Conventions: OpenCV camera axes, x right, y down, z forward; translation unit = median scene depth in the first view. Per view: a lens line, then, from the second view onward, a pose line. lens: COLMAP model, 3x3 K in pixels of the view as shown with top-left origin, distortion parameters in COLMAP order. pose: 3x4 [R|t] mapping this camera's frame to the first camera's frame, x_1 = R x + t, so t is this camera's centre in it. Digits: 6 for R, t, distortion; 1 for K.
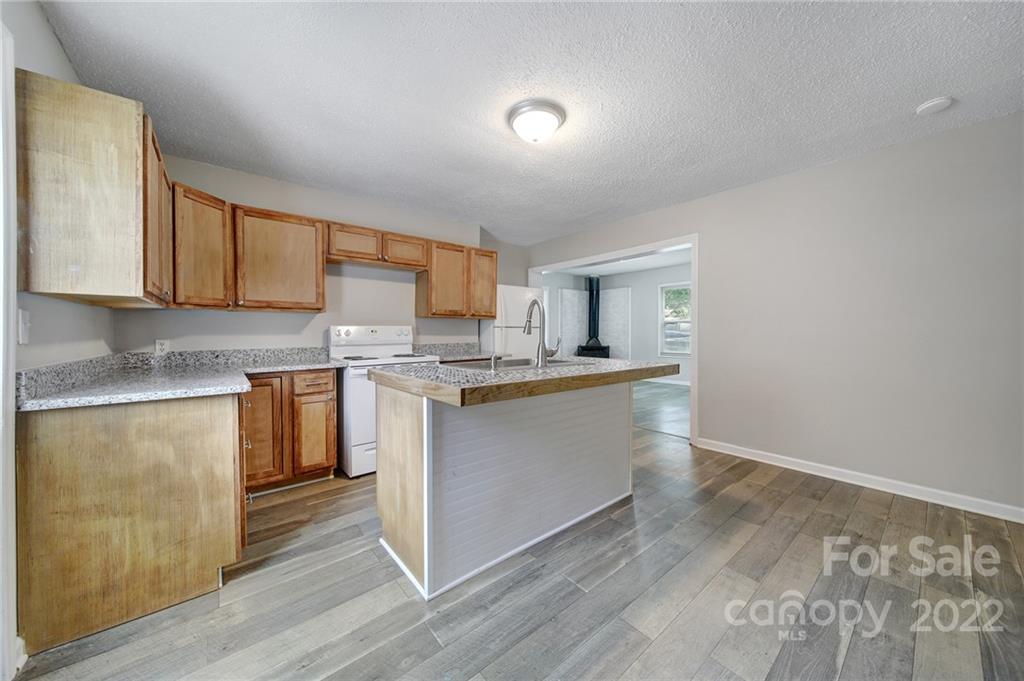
lens RADIAL K [[357.1, 0, 508.7], [0, 357.1, 335.6], [0, 0, 1]] dist [-0.004487, -0.000050]
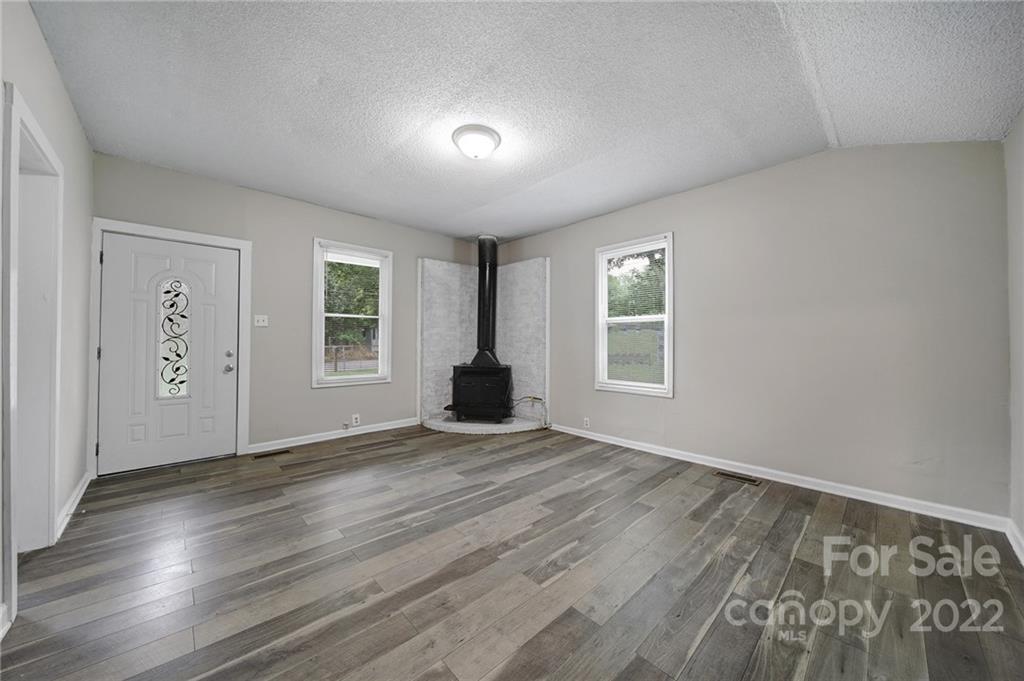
lens RADIAL K [[357.1, 0, 515.1], [0, 357.1, 336.8], [0, 0, 1]] dist [-0.004487, -0.000050]
pose [[0.997298, 0.008118, 0.073007, 0.596397], [-0.006939, 0.999842, -0.016387, -0.015074], [-0.073129, 0.015836, 0.997197, 1.108558]]
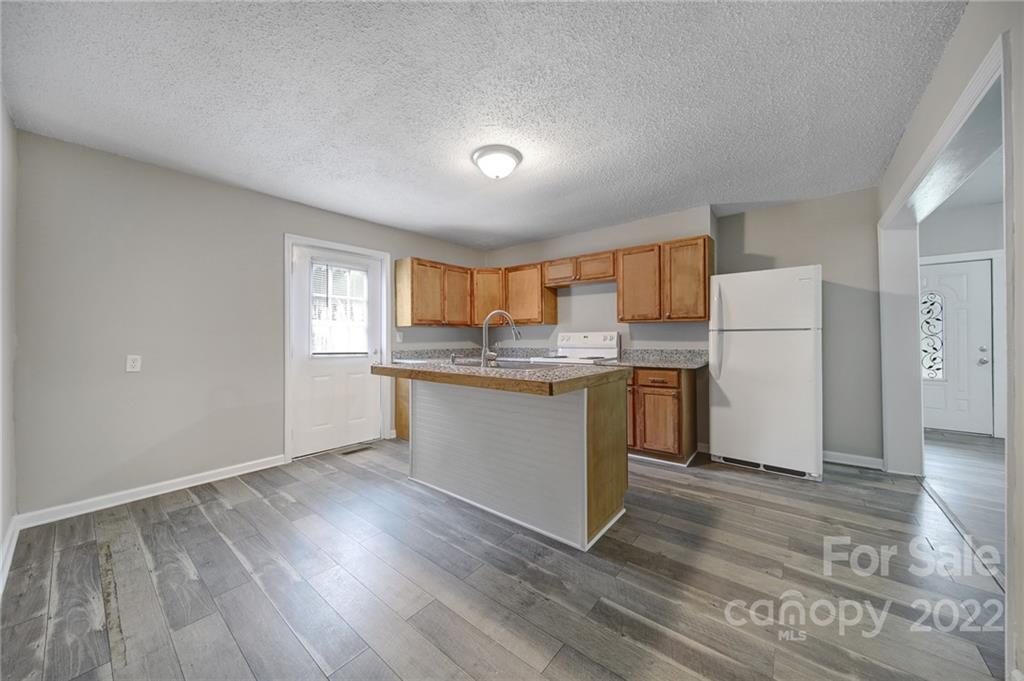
lens RADIAL K [[357.1, 0, 510.0], [0, 357.1, 336.0], [0, 0, 1]] dist [-0.004487, -0.000050]
pose [[0.193529, -0.002896, -0.981090, 0.707836], [-0.005507, 0.999977, -0.004038, -0.008266], [0.981079, 0.006184, 0.193509, 0.464196]]
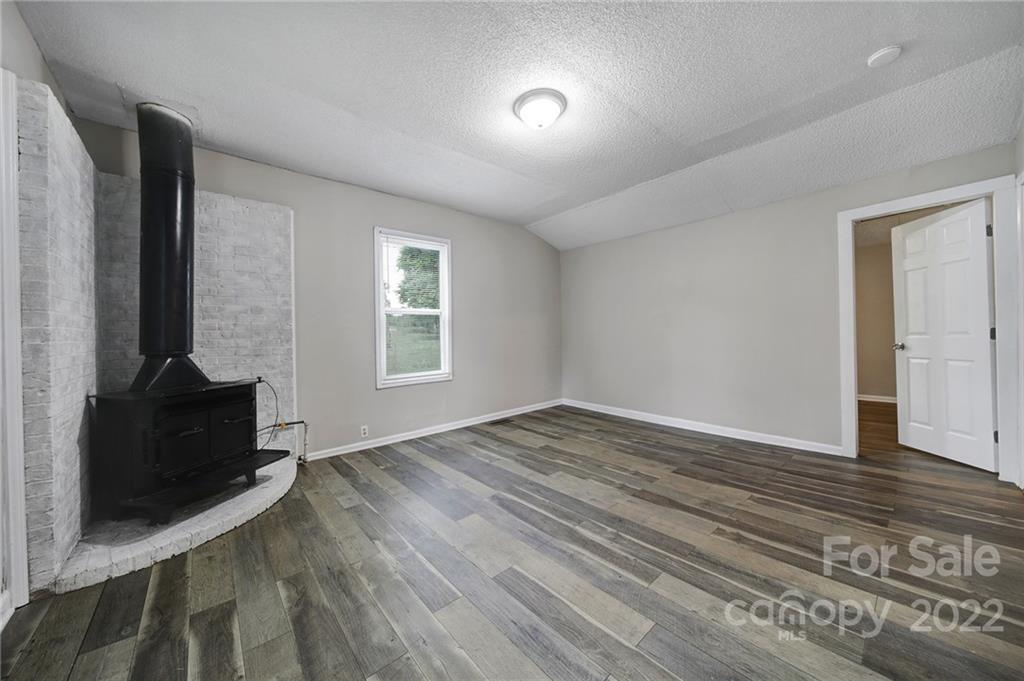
lens RADIAL K [[357.1, 0, 507.6], [0, 357.1, 336.3], [0, 0, 1]] dist [-0.004487, -0.000050]
pose [[-0.013843, -0.005114, 0.999891, -0.054902], [0.024639, 0.999682, 0.005454, -0.010403], [-0.999601, 0.024712, -0.013713, 1.868754]]
